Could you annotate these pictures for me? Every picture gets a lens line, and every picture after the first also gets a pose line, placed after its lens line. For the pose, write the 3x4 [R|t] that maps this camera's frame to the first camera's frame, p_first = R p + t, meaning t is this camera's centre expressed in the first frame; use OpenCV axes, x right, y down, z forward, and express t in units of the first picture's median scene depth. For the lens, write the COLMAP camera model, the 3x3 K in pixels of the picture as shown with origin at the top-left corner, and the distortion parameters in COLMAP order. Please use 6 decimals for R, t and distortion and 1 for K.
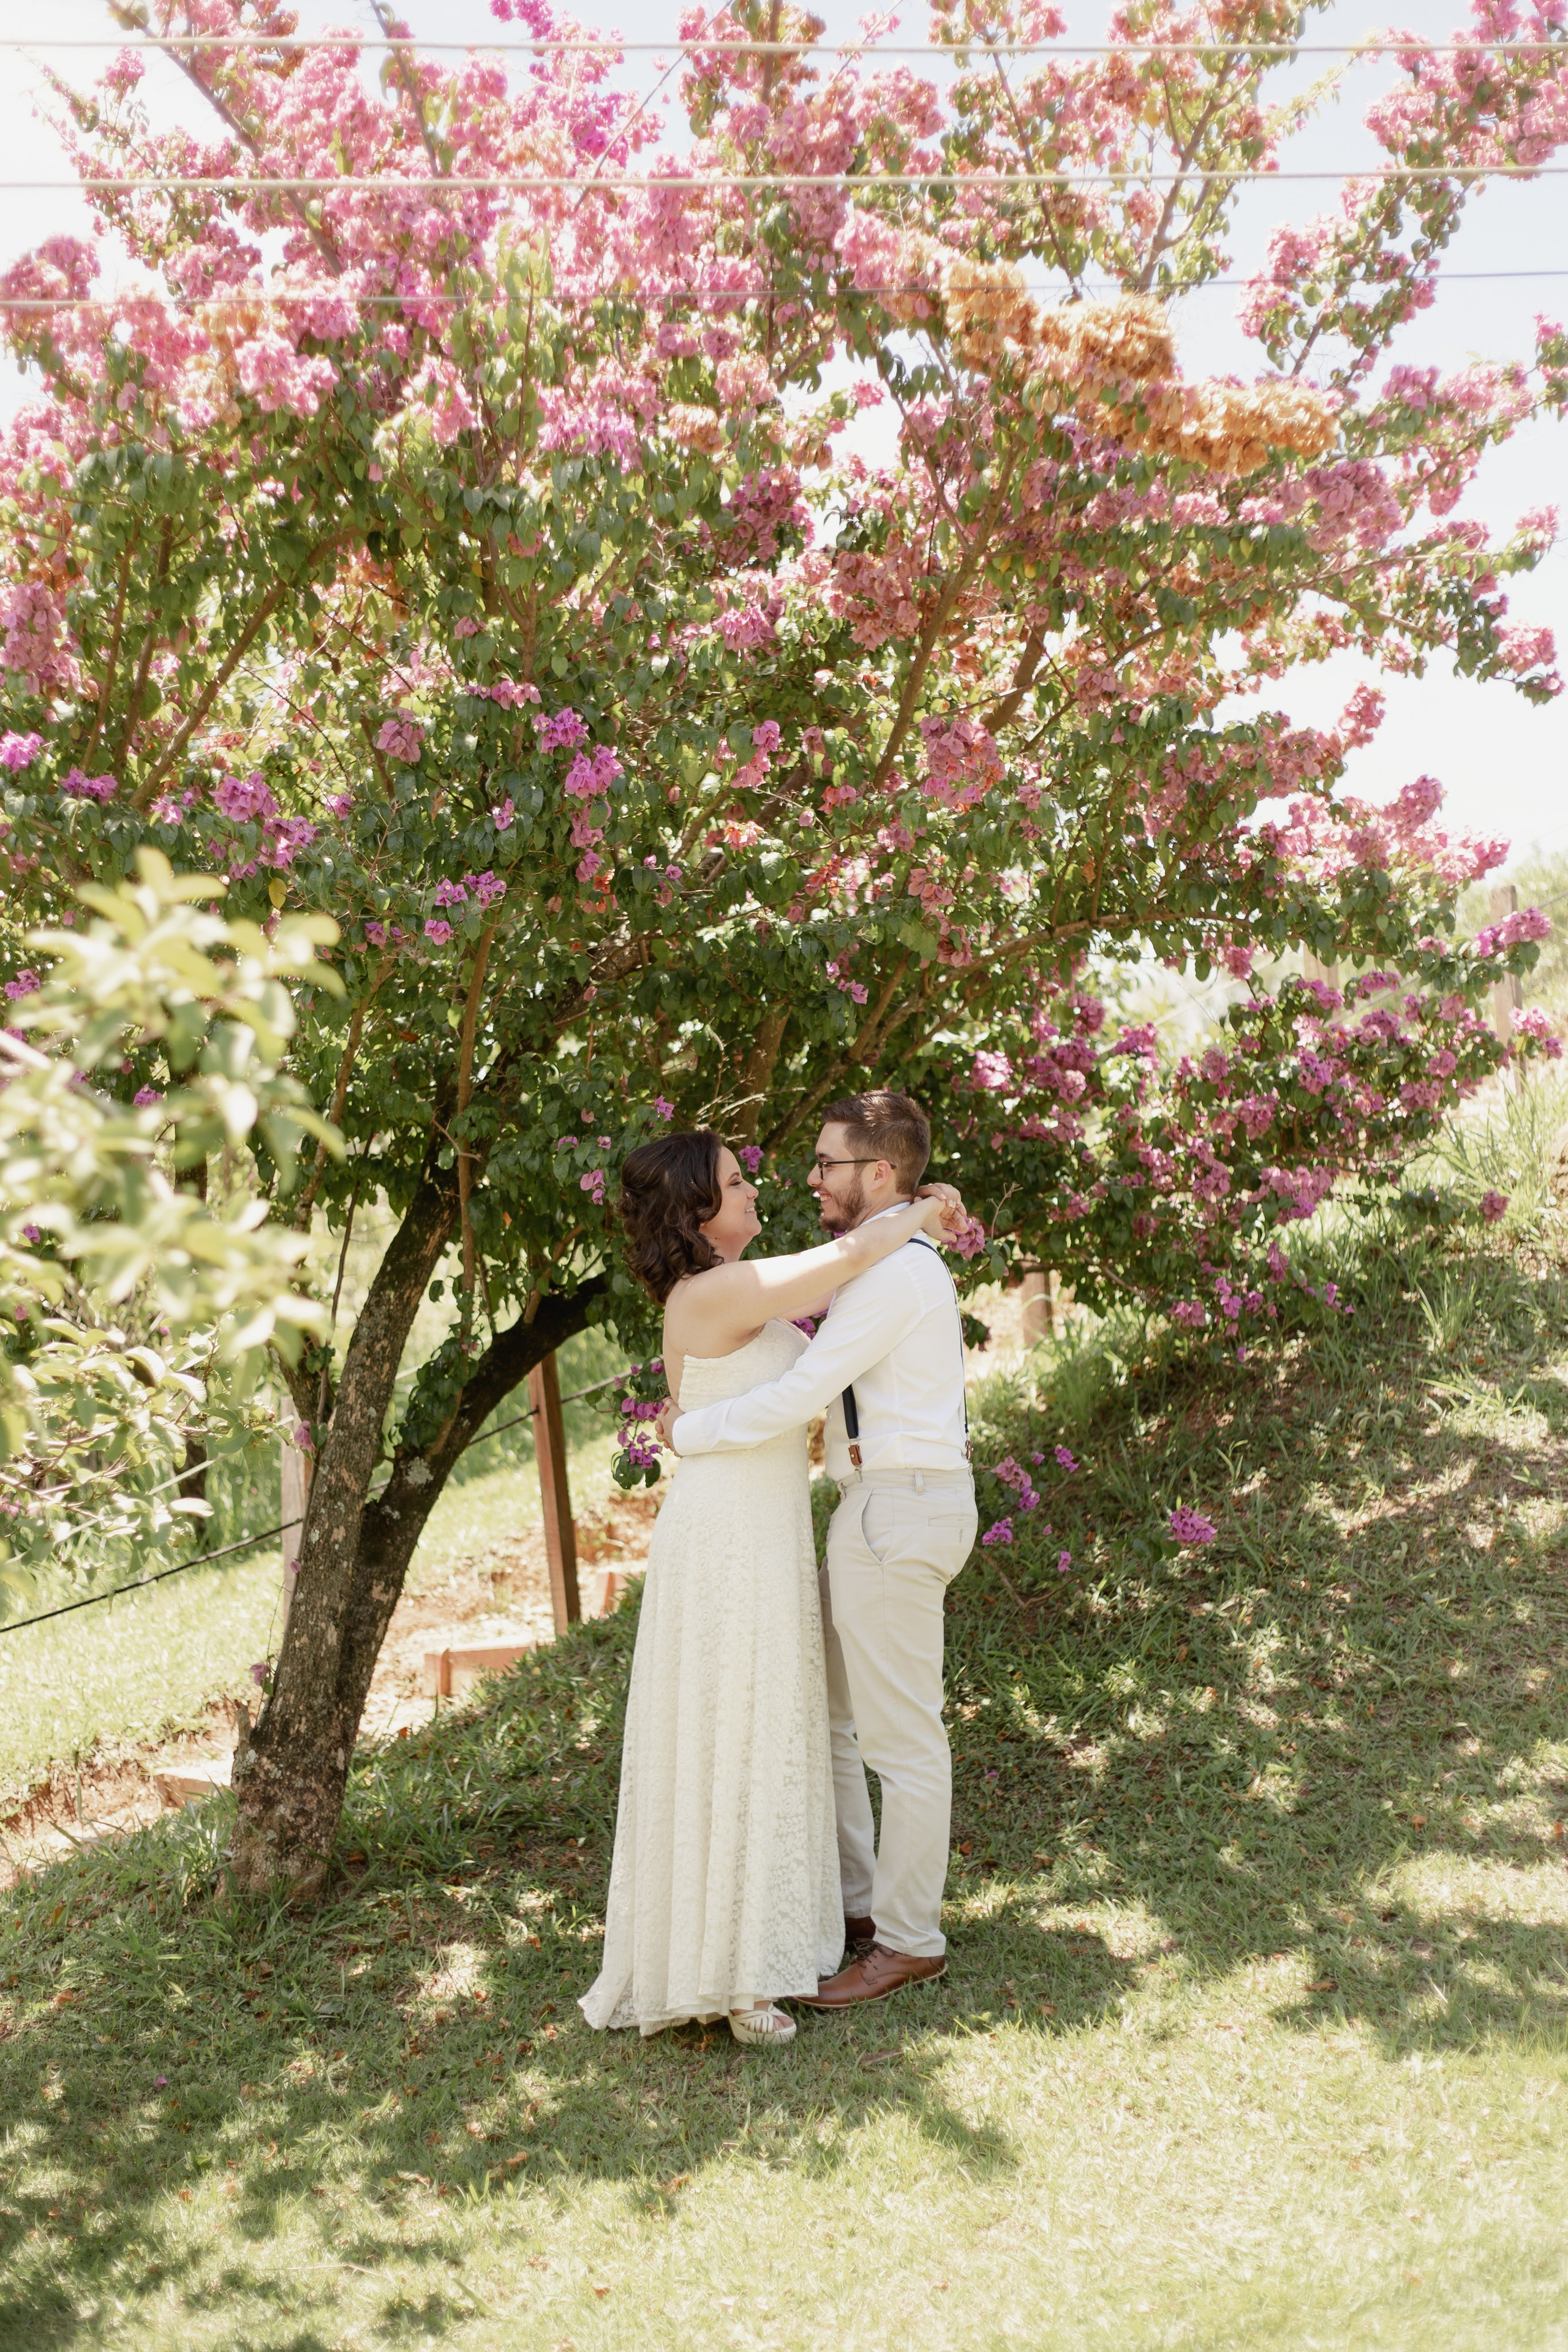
lens RADIAL K [[3538.9, 0, 850.9], [0, 3538.9, 1212.6], [0, 0, 1]] dist [-0.002380, -0.025842]
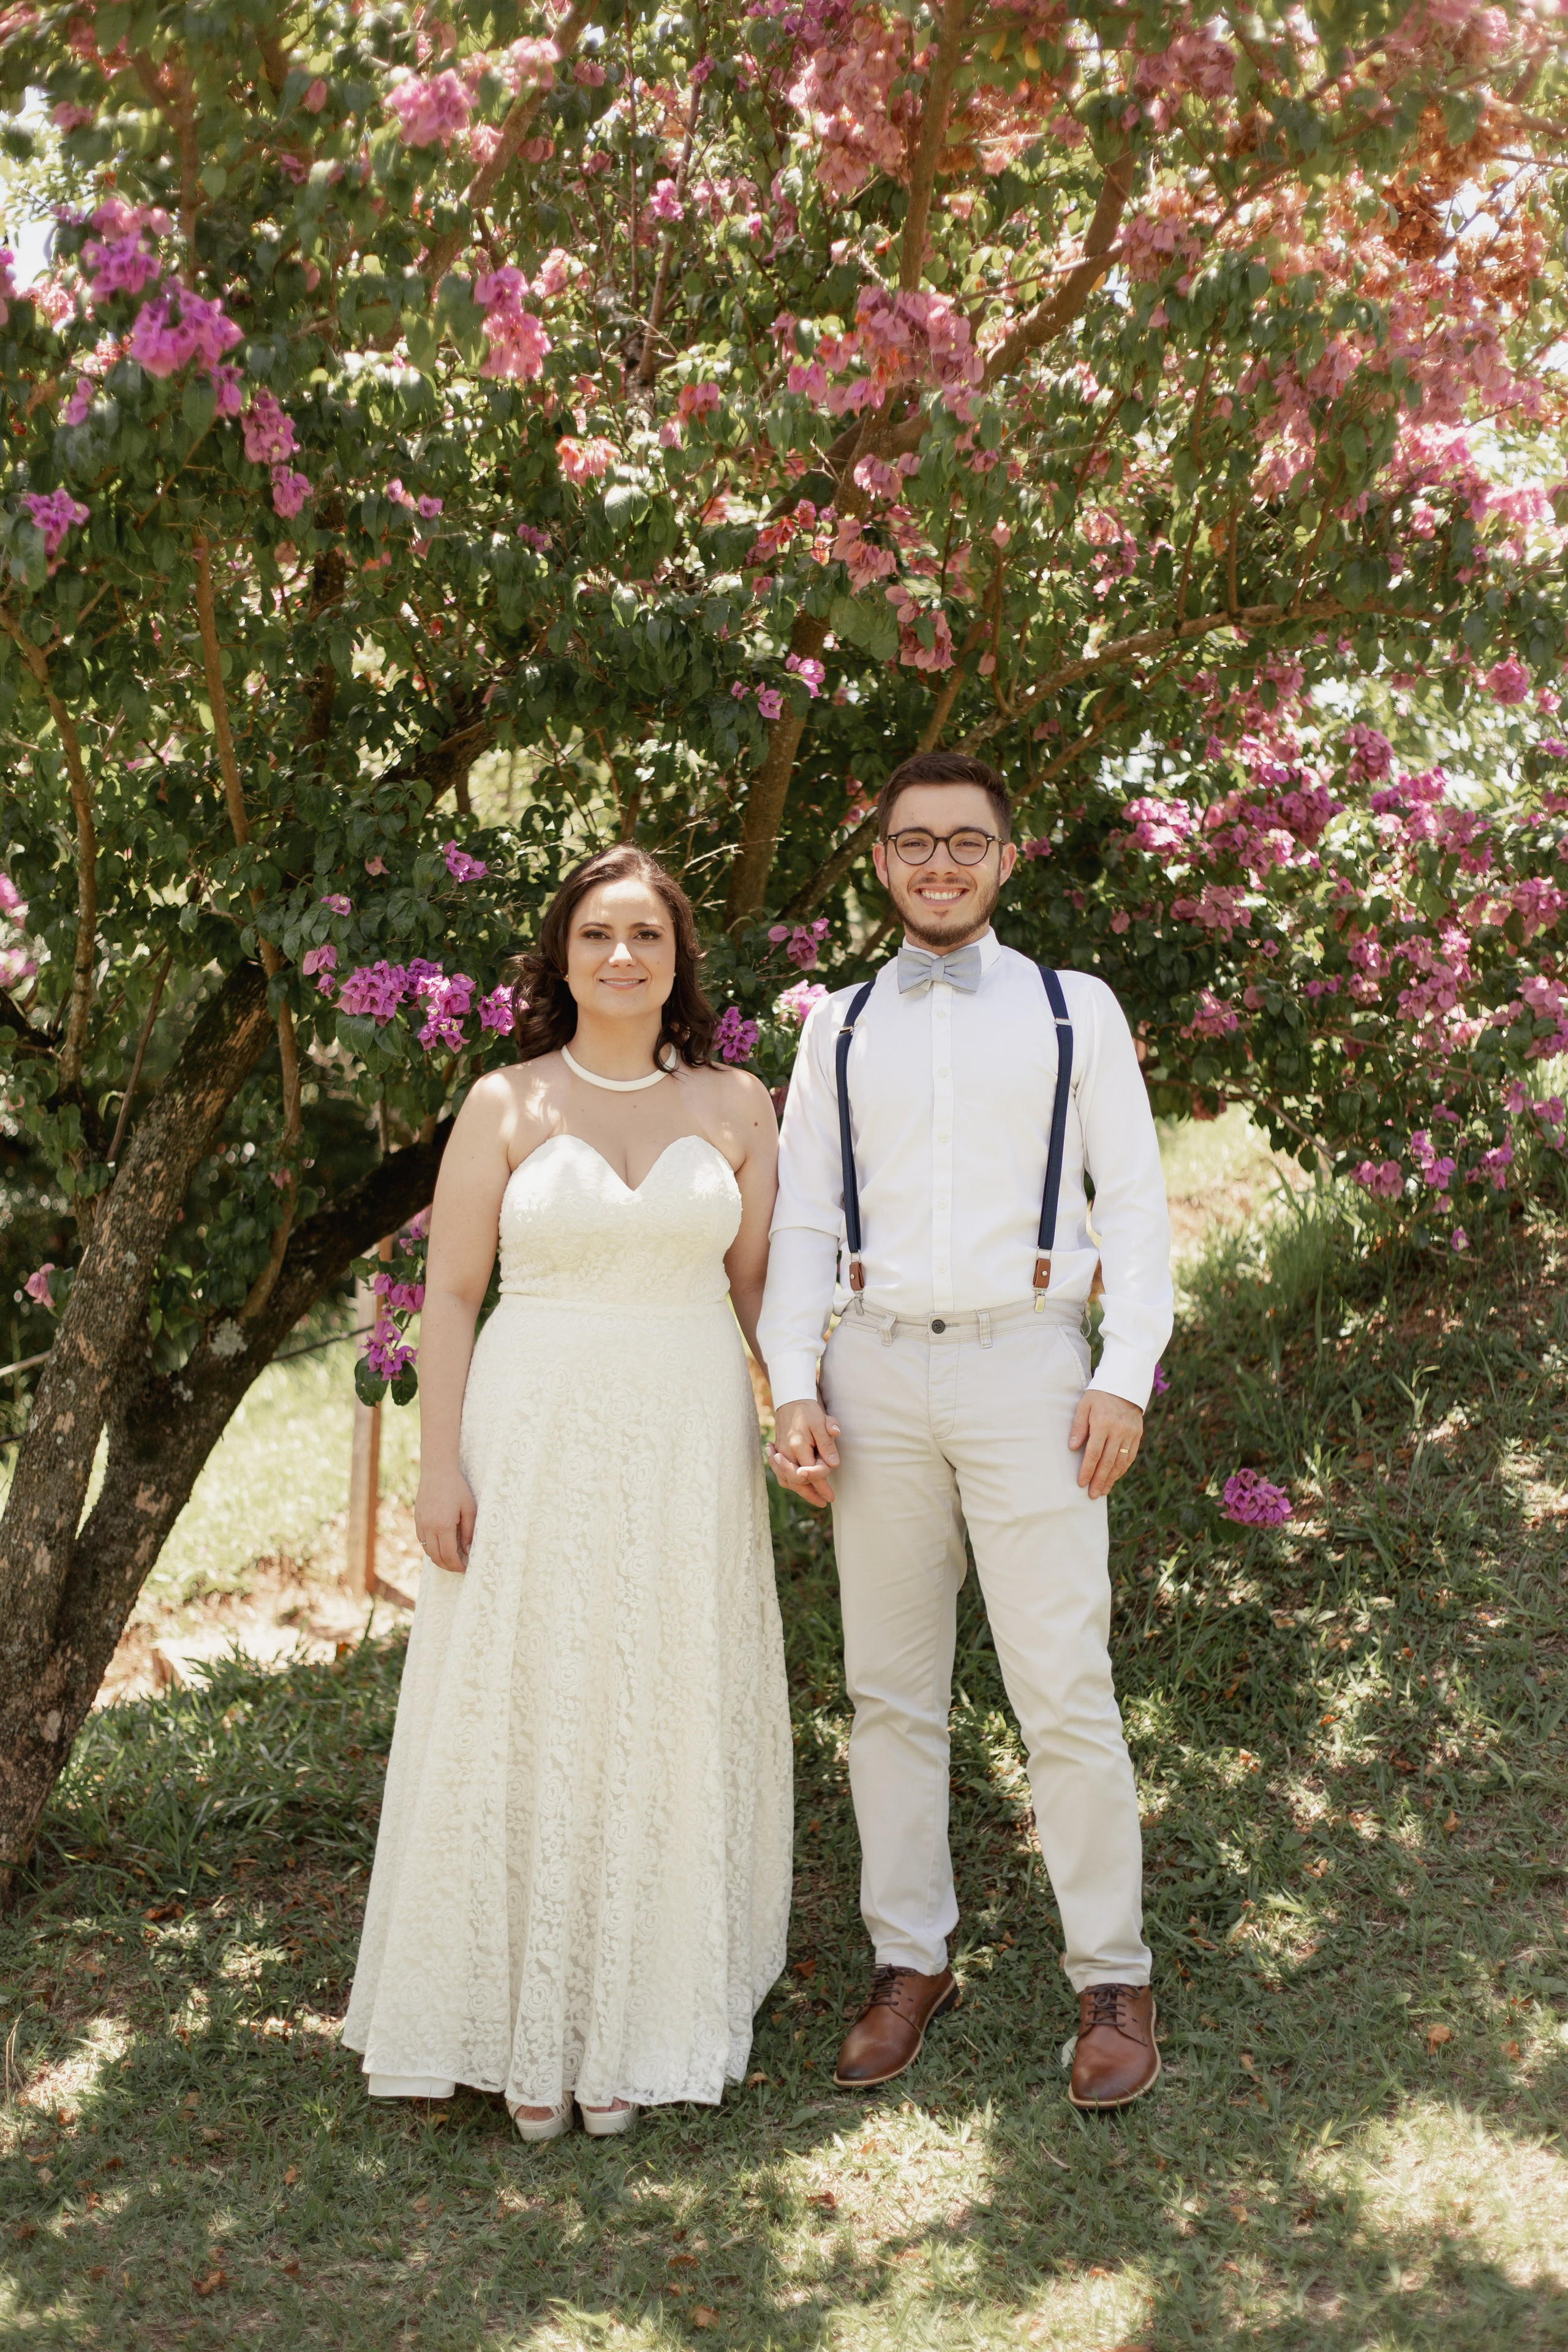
lens RADIAL K [[3382.8, 0, 789.2], [0, 3382.8, 1189.2], [0, 0, 1]] dist [0.002733, 0.044136]
pose [[0.966149, 0.064834, -0.249704, 0.161821], [-0.046749, 0.995881, 0.077695, -0.017872], [0.253712, -0.063392, 0.965200, 0.340056]]
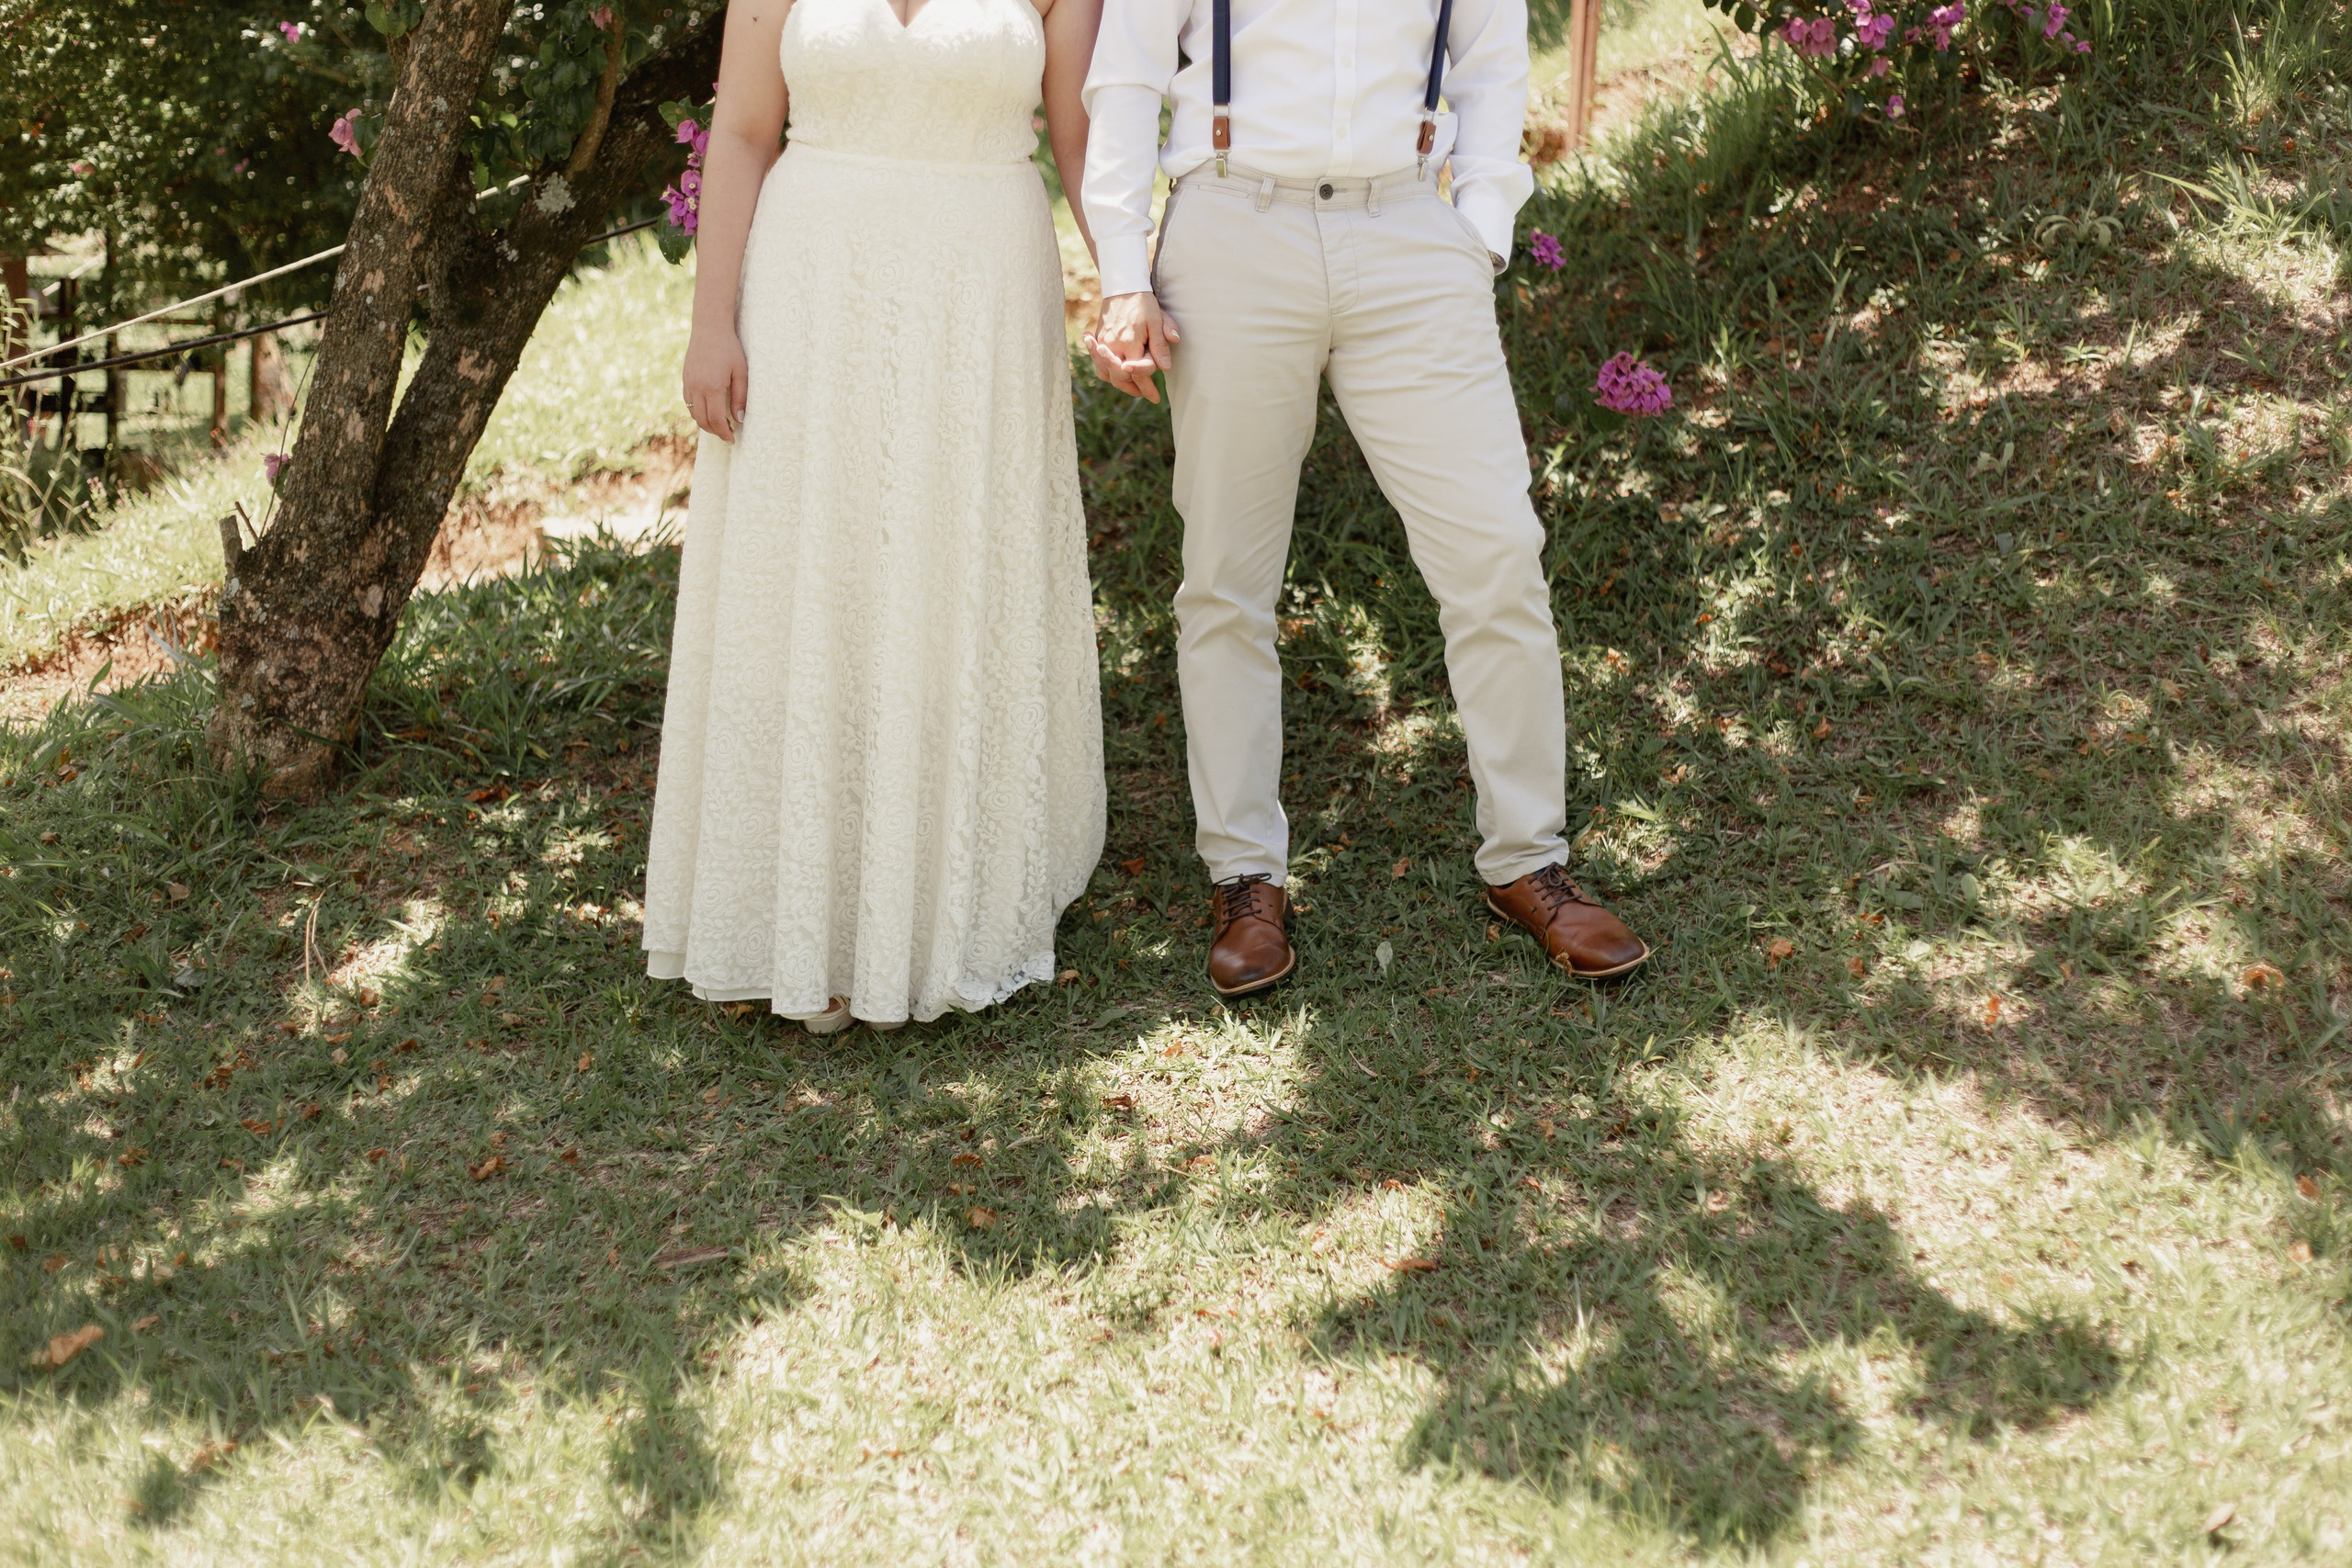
lens RADIAL K [[3382.5, 0, 1176.0], [0, 3382.5, 784.0], [0, 0, 1]] dist [0.002733, 0.044136]
pose [[0.954393, 0.134148, -0.266718, 0.180696], [-0.056451, 0.958337, 0.280006, -0.008093], [0.293168, -0.252179, 0.922203, 0.387207]]
